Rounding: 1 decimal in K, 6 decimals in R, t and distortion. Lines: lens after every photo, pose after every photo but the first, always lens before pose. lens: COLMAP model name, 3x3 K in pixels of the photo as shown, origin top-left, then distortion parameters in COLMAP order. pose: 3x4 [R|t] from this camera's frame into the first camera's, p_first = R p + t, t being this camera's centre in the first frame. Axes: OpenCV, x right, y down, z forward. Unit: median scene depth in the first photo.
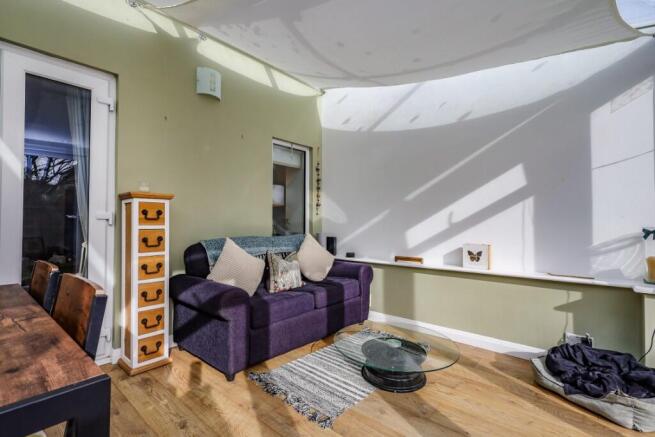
lens RADIAL K [[303.7, 0, 325.4], [0, 303.7, 218.8], [0, 0, 1]] dist [-0.001477, -0.000287]
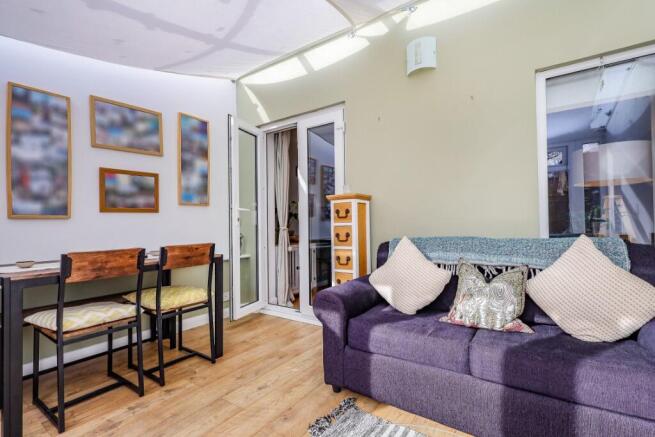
lens RADIAL K [[303.7, 0, 328.1], [0, 303.7, 217.9], [0, 0, 1]] dist [-0.001477, -0.000287]
pose [[0.119214, -0.018736, -0.992692, 0.488062], [0.034400, 0.999300, -0.014729, 0.016132], [0.992273, -0.032393, 0.119775, 0.709094]]
